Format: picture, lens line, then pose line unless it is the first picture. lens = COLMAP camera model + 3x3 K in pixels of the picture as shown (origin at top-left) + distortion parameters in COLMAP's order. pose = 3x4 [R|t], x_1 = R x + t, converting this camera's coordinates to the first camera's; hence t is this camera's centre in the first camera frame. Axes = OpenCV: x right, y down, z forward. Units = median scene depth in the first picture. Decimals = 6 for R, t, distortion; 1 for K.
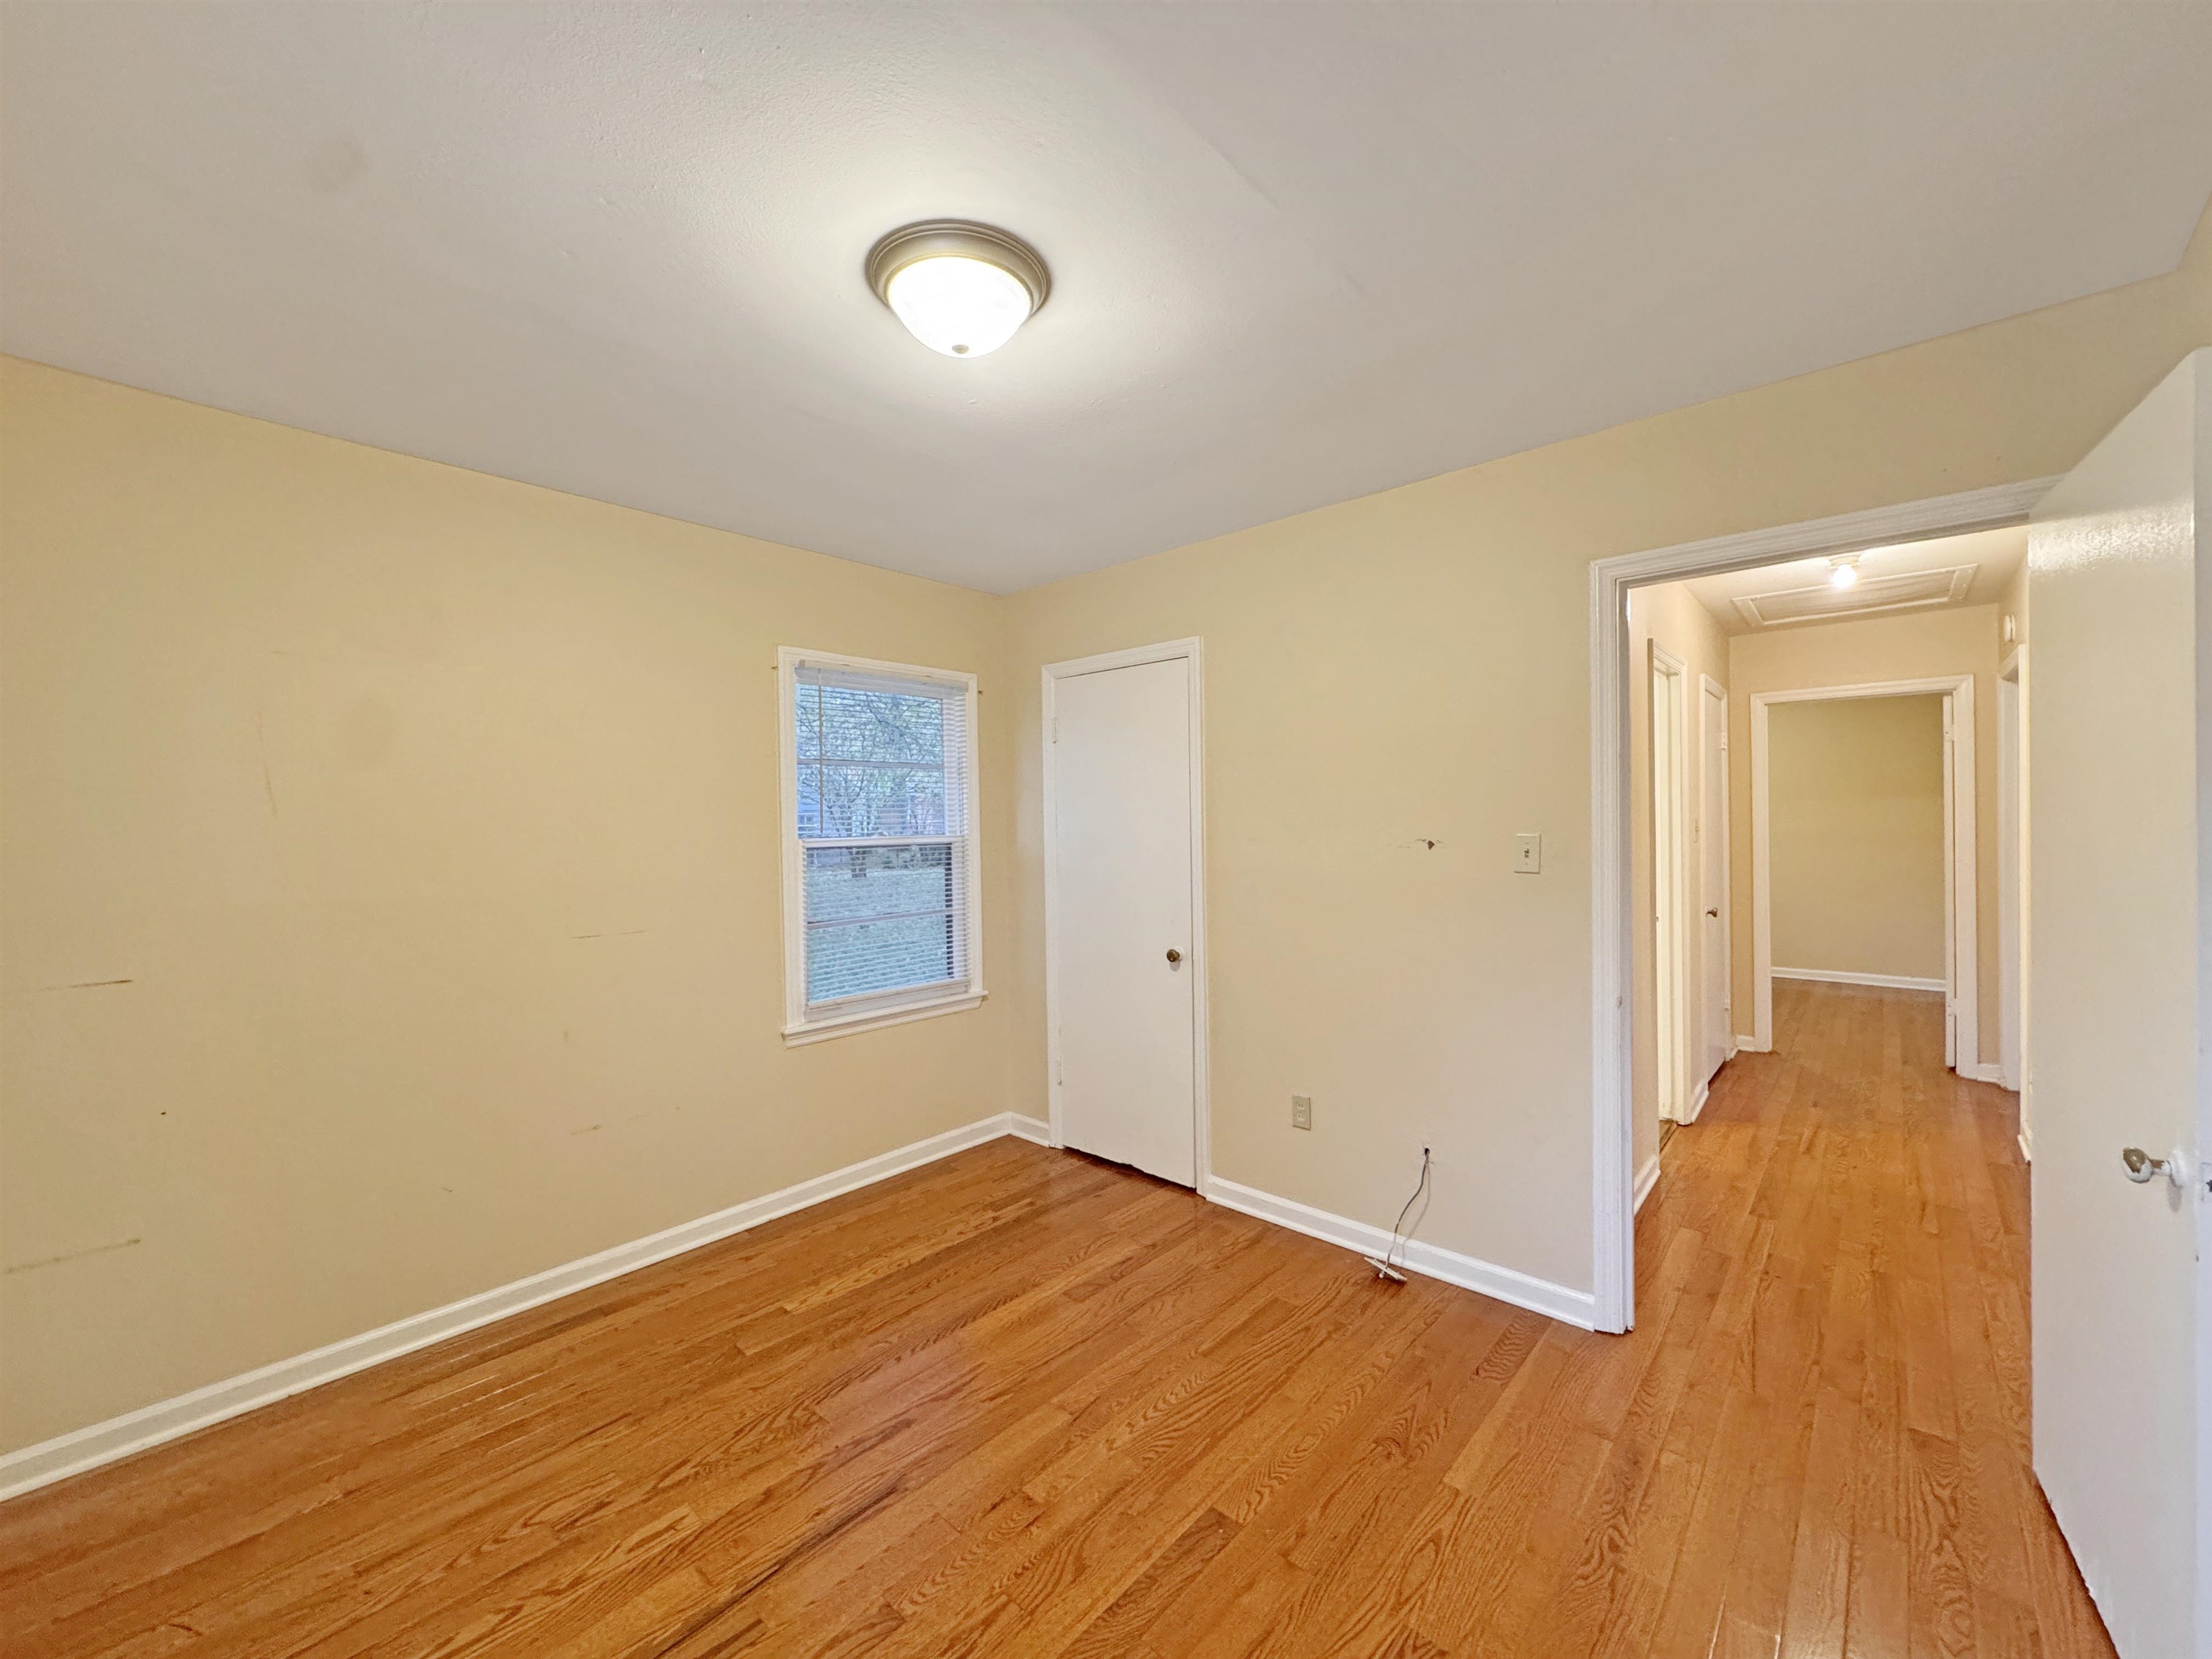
lens RADIAL K [[878.7, 0, 1101.6], [0, 878.7, 824.1], [0, 0, 1]] dist [-0.002342, 0.000103]
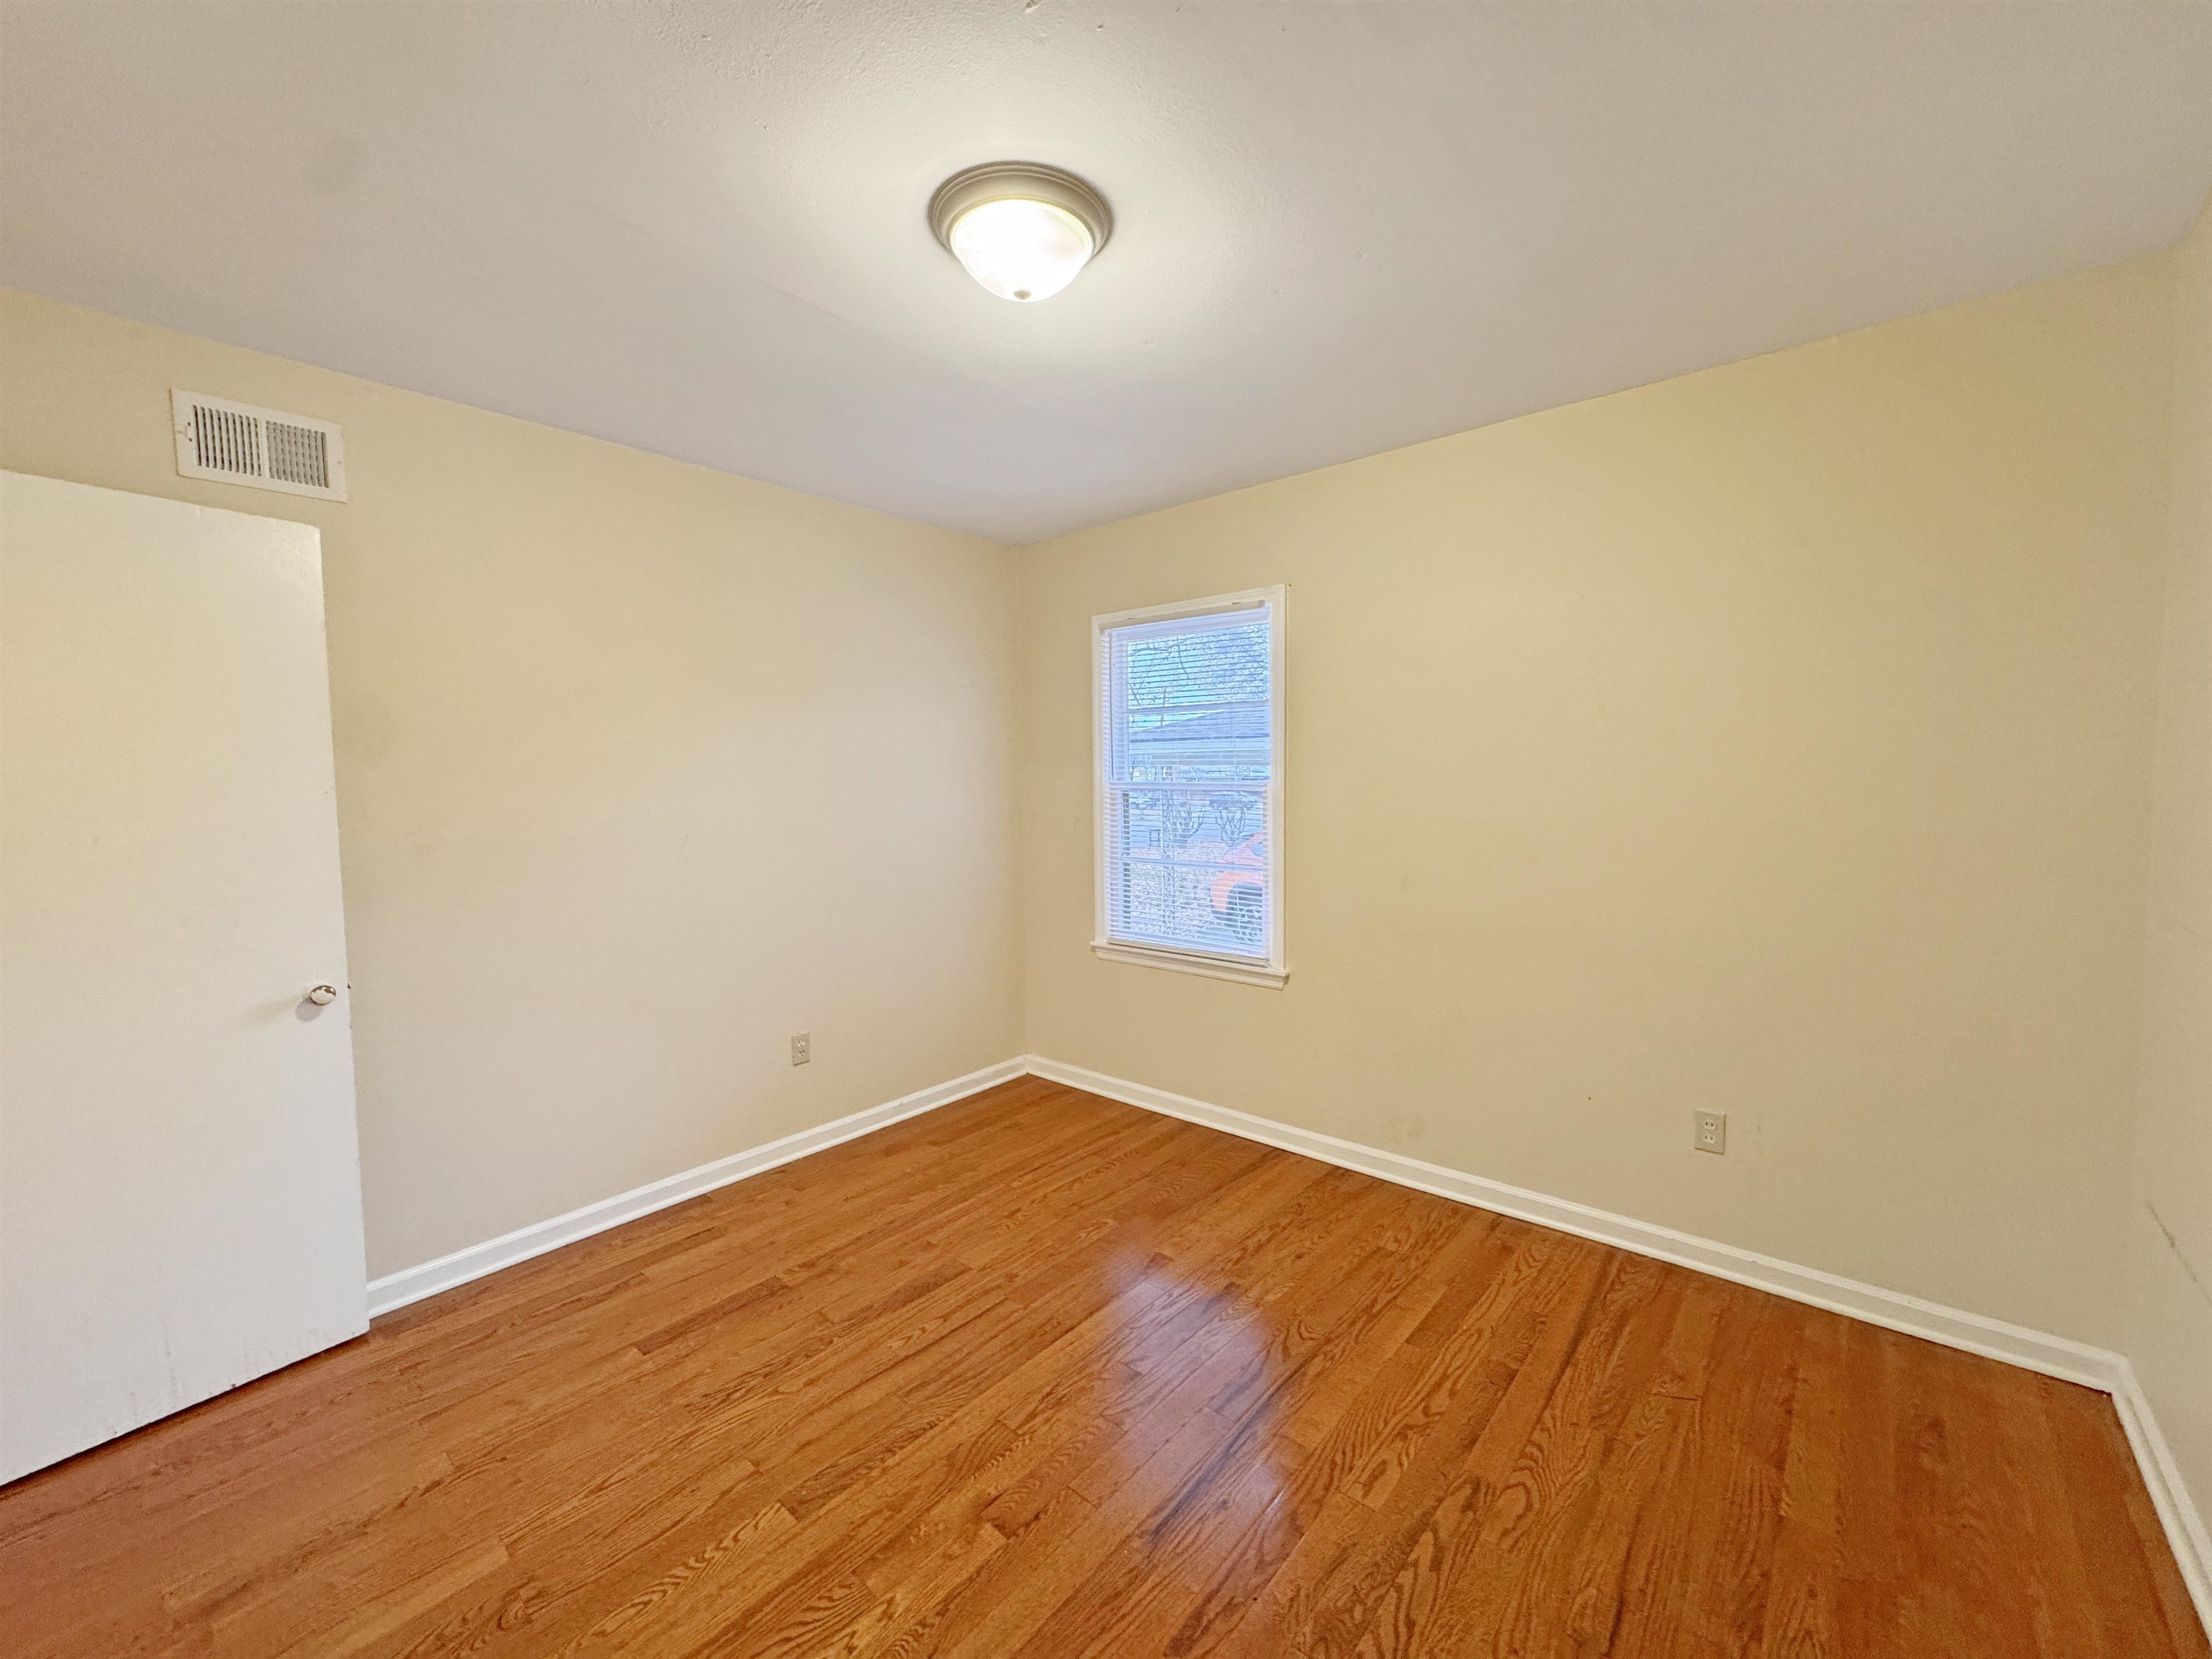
lens RADIAL K [[878.7, 0, 1104.7], [0, 878.7, 817.8], [0, 0, 1]] dist [-0.002342, 0.000103]
pose [[-0.999168, 0.029706, -0.027948, -0.163913], [0.028308, 0.998391, 0.049139, 0.006612], [0.029363, 0.048307, -0.998401, 1.627063]]
